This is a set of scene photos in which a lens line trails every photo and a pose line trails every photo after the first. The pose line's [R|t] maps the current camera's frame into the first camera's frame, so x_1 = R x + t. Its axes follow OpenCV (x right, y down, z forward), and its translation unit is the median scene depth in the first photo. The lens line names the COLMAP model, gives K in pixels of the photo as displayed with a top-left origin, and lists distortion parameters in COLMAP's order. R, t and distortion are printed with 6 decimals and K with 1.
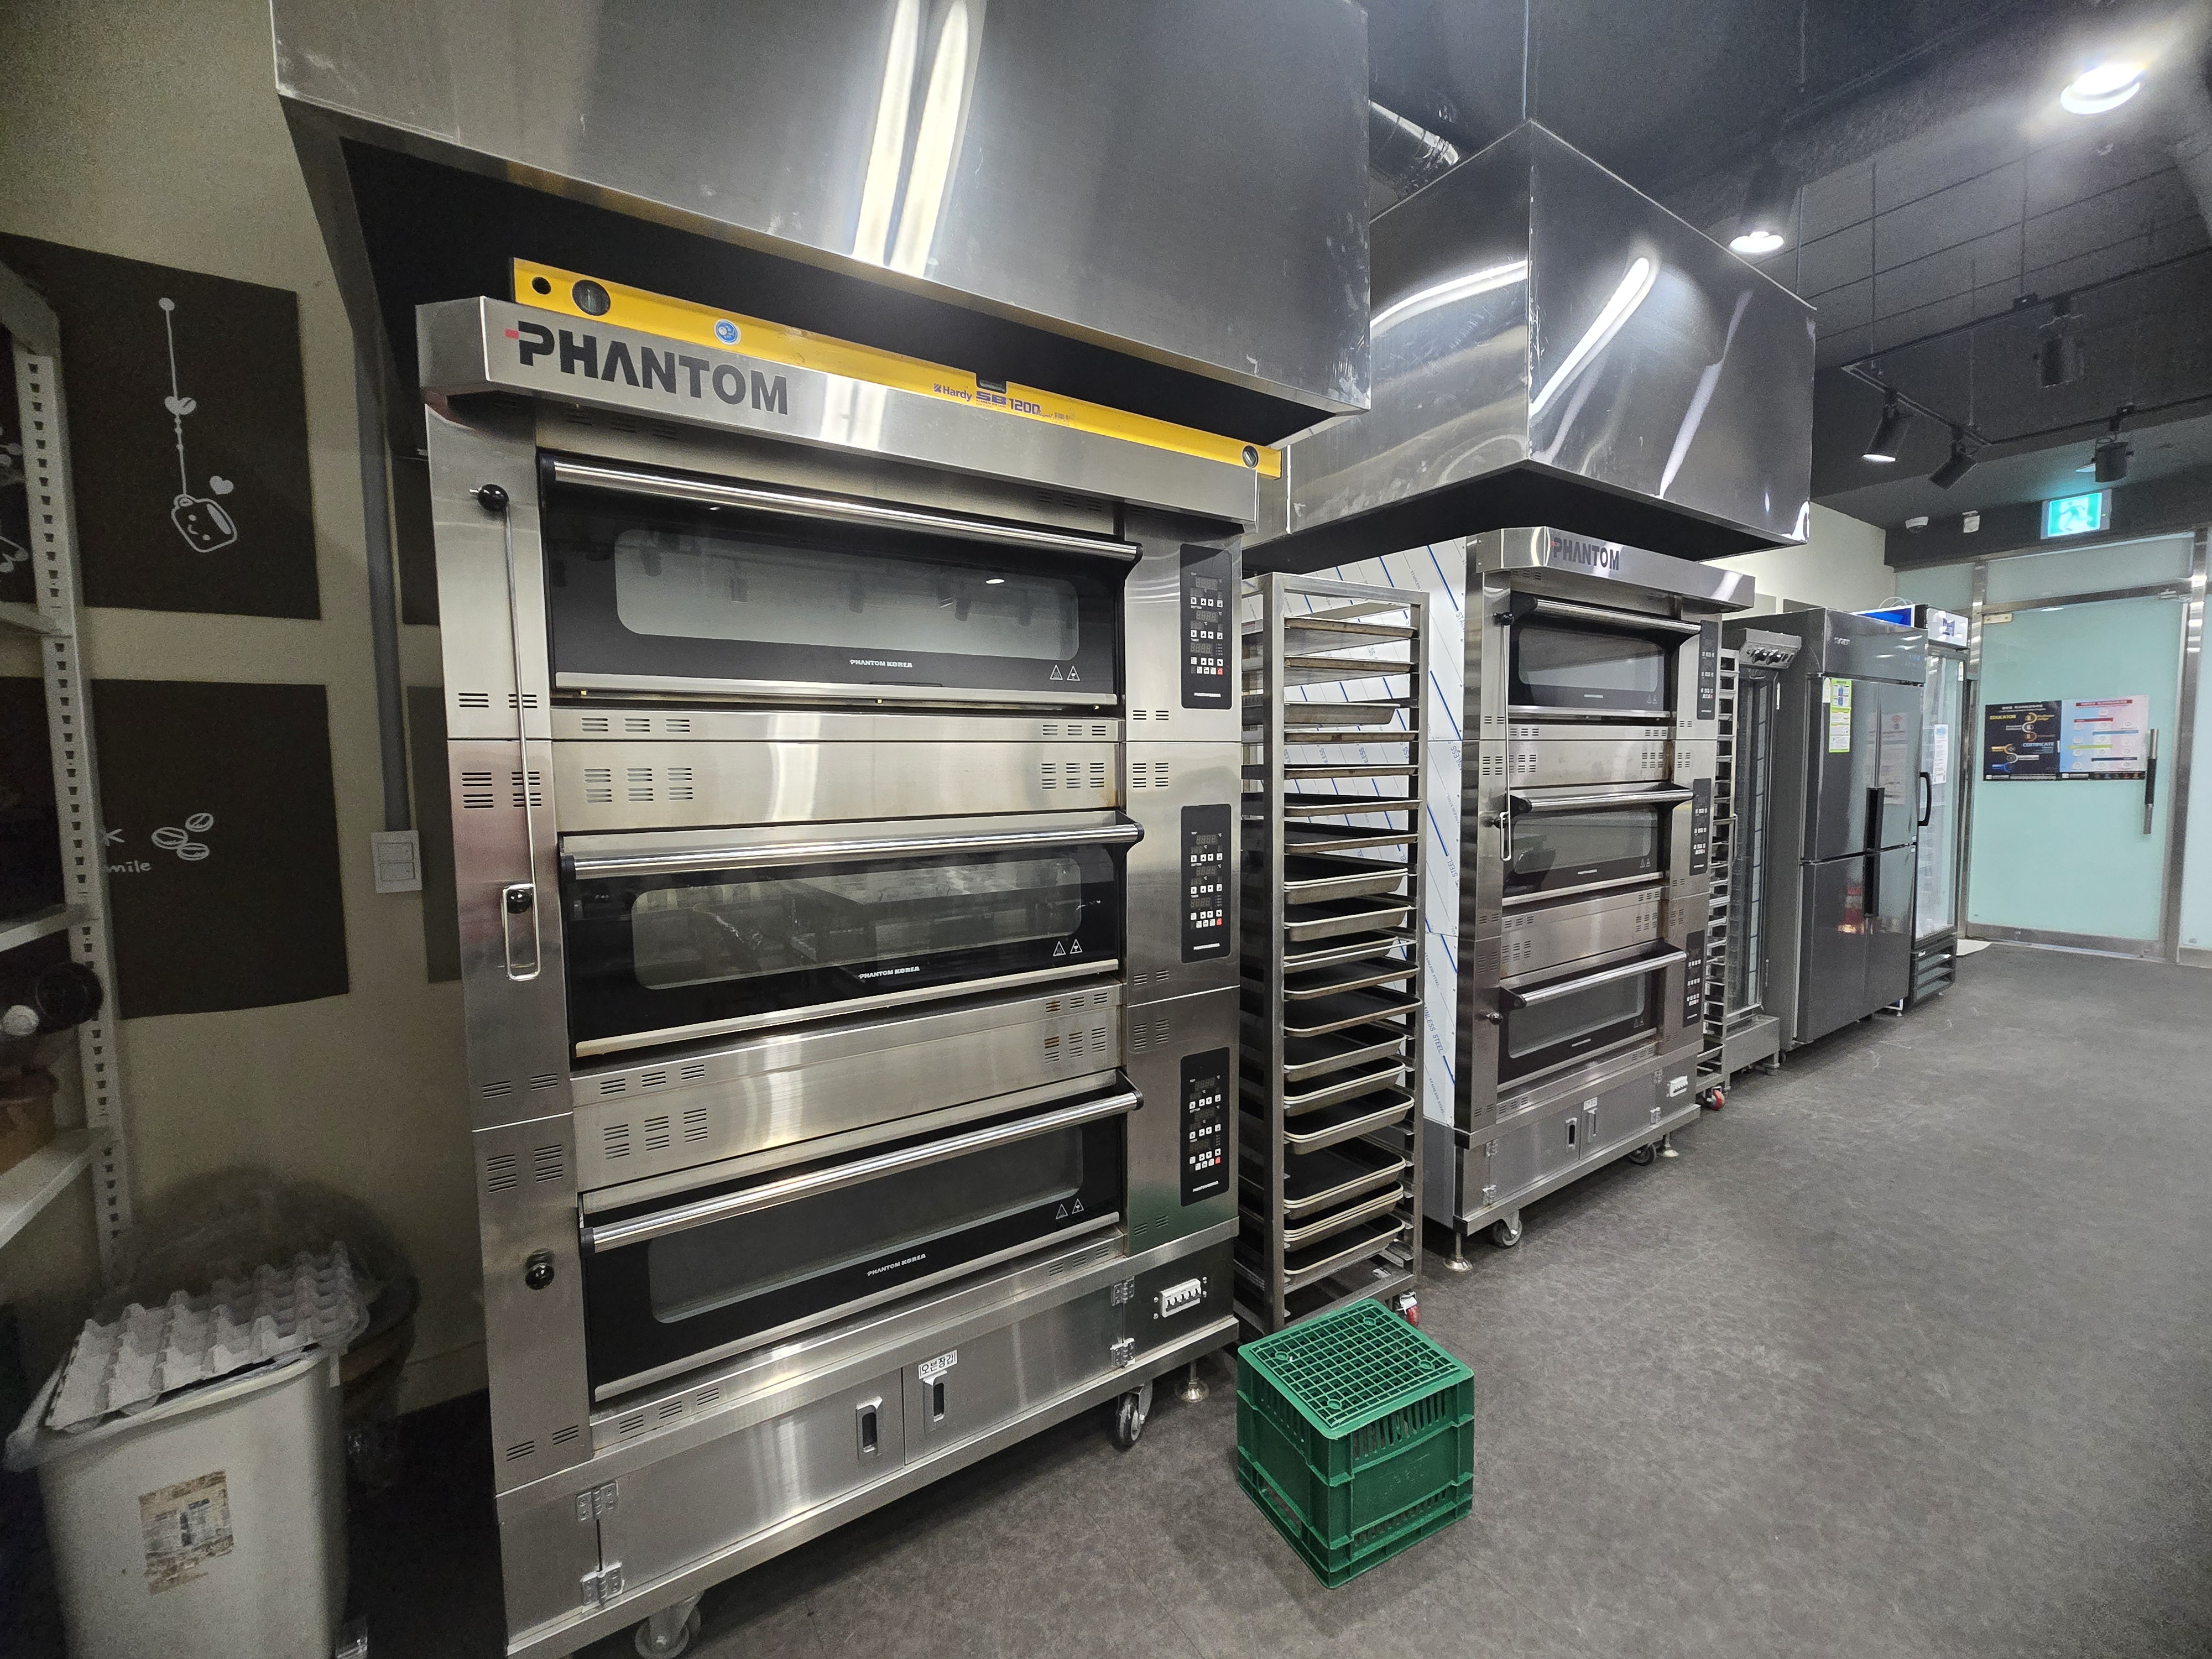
lens RADIAL K [[913.9, 0, 1106.0], [0, 913.9, 829.5], [0, 0, 1]] dist [-0.006265, 0.002548]
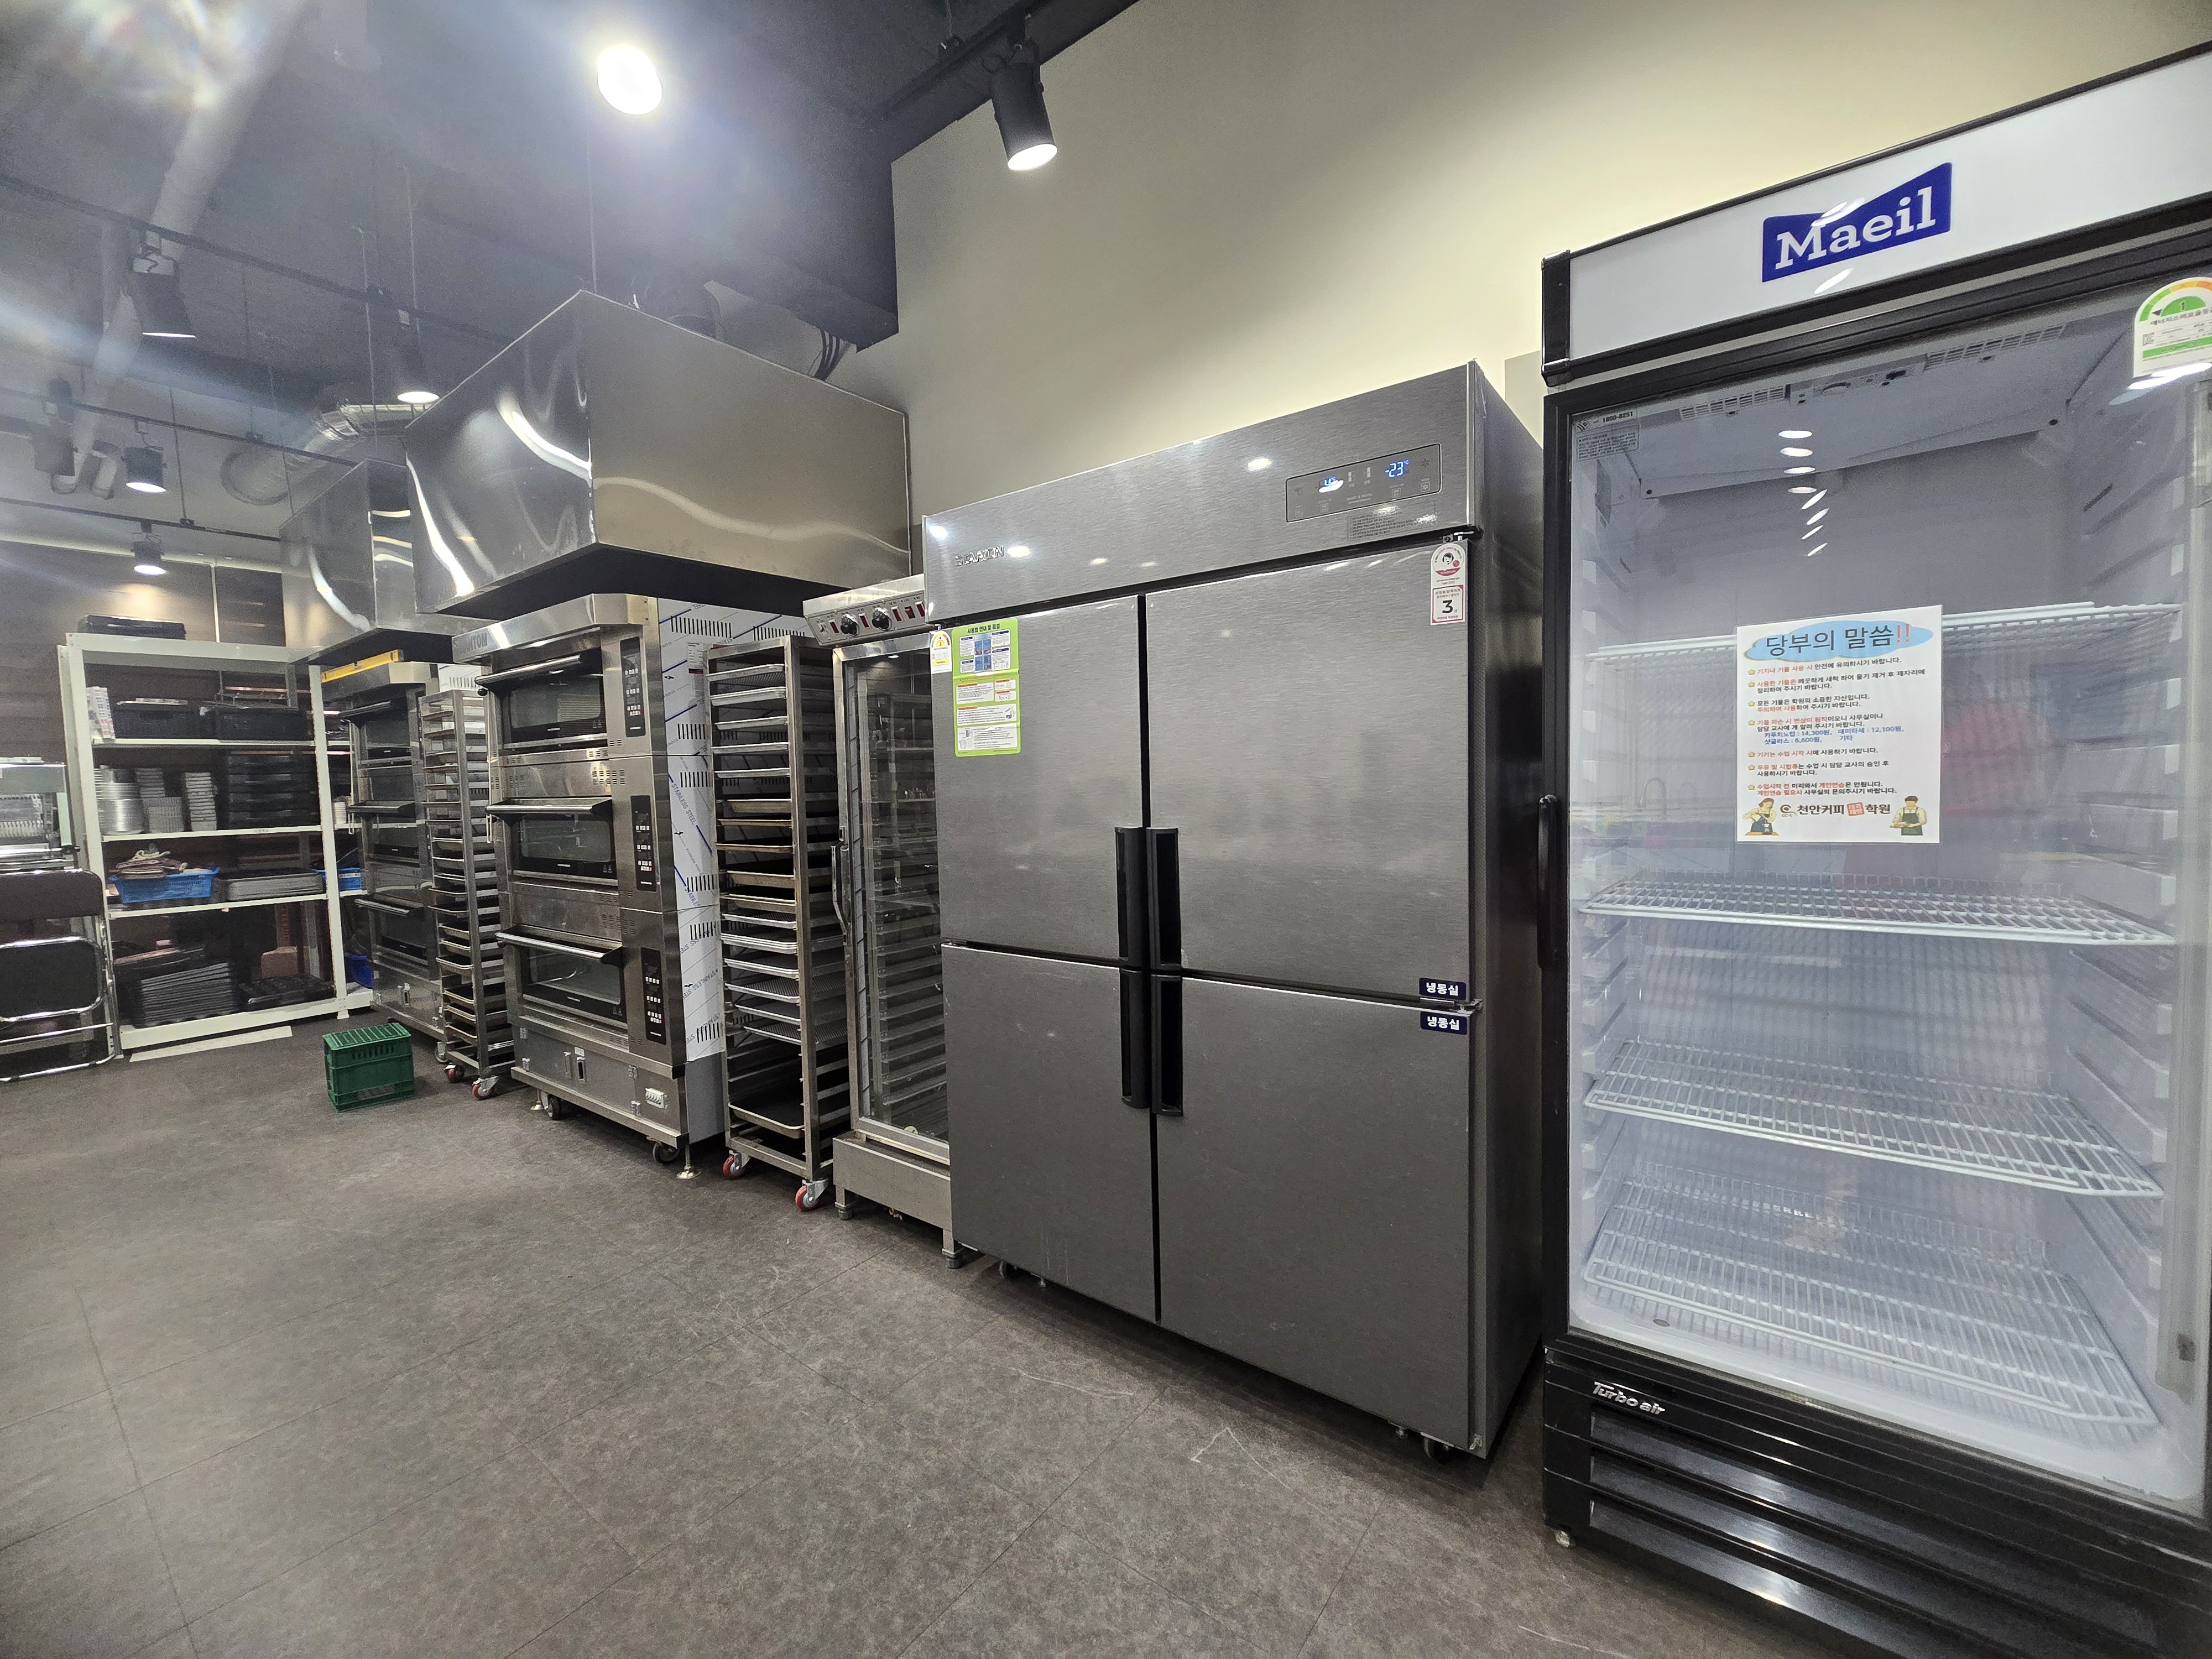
lens RADIAL K [[913.9, 0, 1106.0], [0, 913.9, 829.5], [0, 0, 1]] dist [-0.006265, 0.002548]
pose [[0.319299, 0.059891, -0.945760, 1.740434], [-0.049136, 0.997705, 0.046591, -0.088913], [0.946379, 0.031594, 0.321509, 1.146988]]
